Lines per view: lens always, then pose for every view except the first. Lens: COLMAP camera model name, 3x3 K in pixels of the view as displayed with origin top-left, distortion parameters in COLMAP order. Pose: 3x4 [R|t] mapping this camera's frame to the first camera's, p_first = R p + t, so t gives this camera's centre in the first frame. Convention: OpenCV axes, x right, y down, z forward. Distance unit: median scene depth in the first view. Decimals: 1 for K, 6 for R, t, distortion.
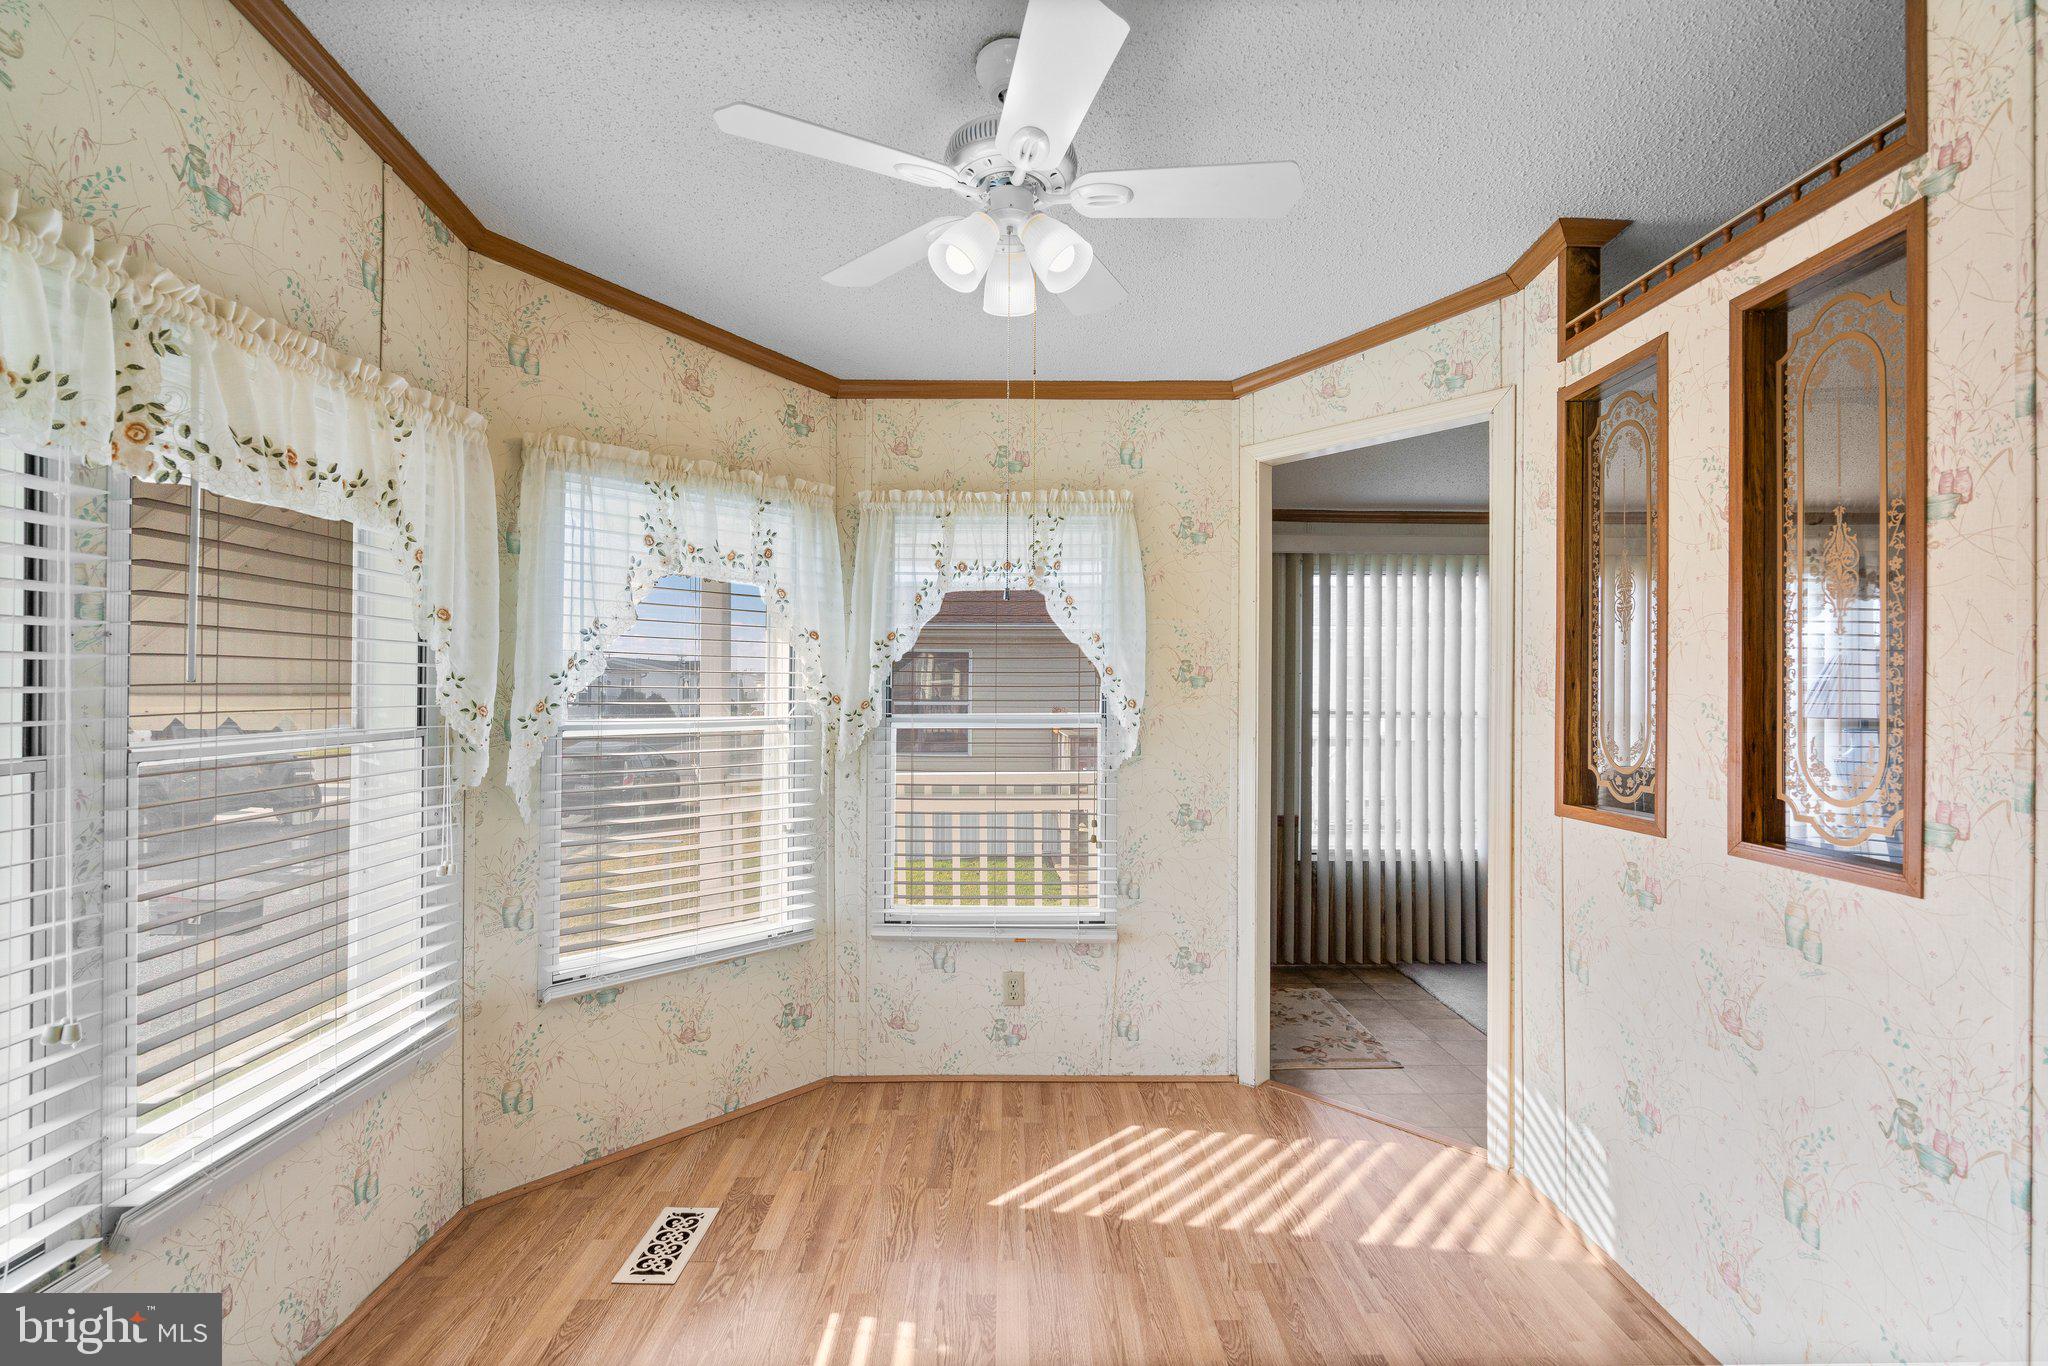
lens RADIAL K [[937.0, 0, 1066.7], [0, 937.0, 678.1], [0, 0, 1]] dist [-0.007981, 0.003455]
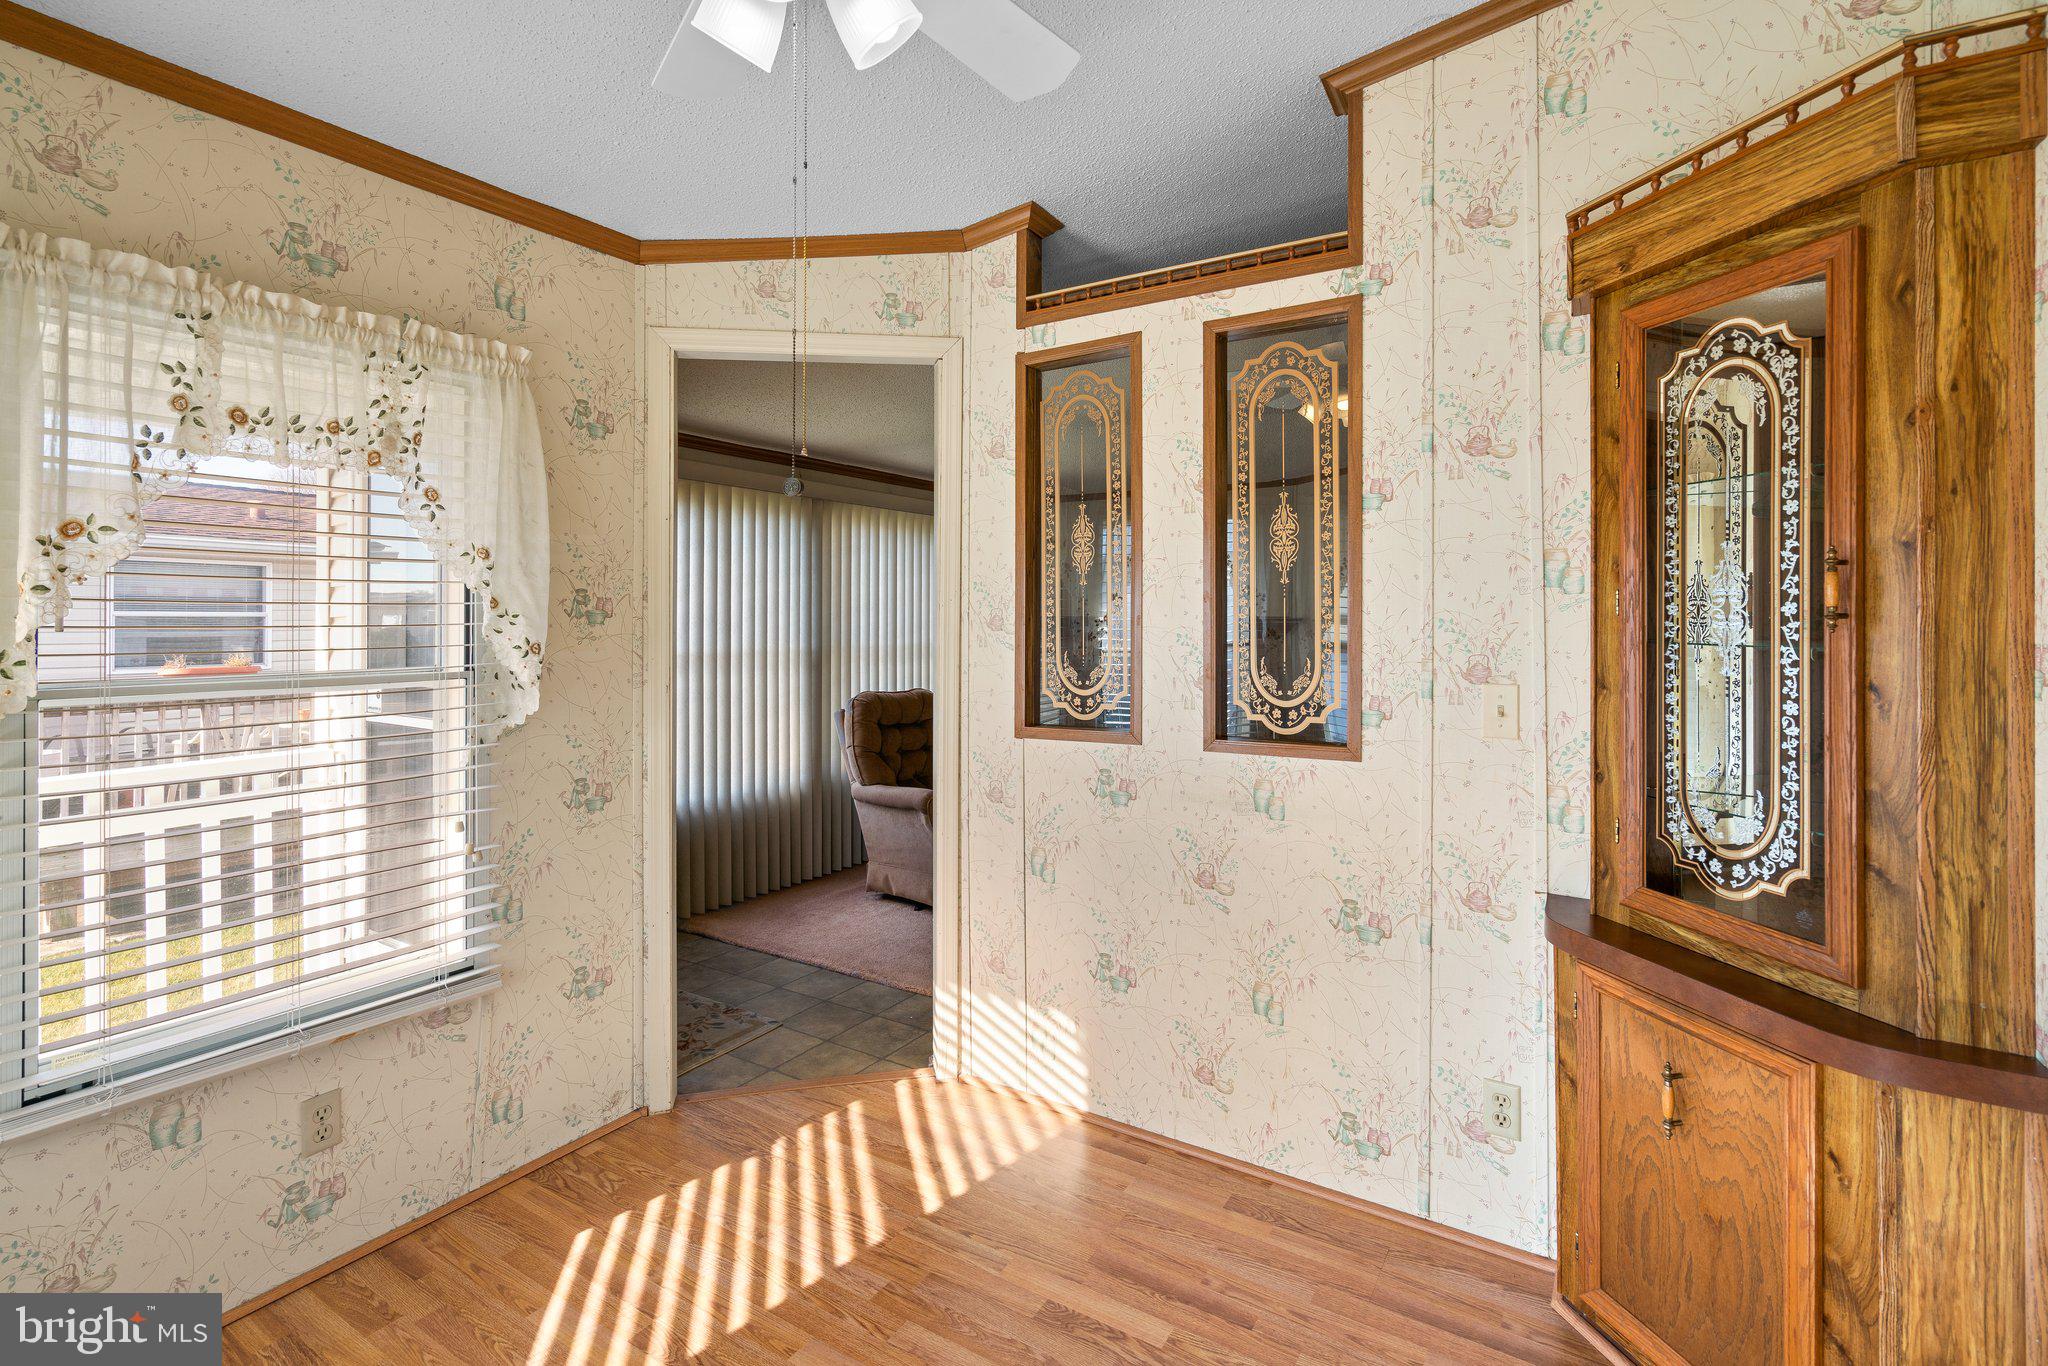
lens RADIAL K [[937.0, 0, 1012.9], [0, 937.0, 611.7], [0, 0, 1]] dist [-0.007981, 0.003455]
pose [[0.568164, 0.001943, 0.822913, -0.367564], [-0.002554, 0.999997, -0.000597, -0.001399], [-0.822911, -0.001763, 0.568167, 0.349358]]
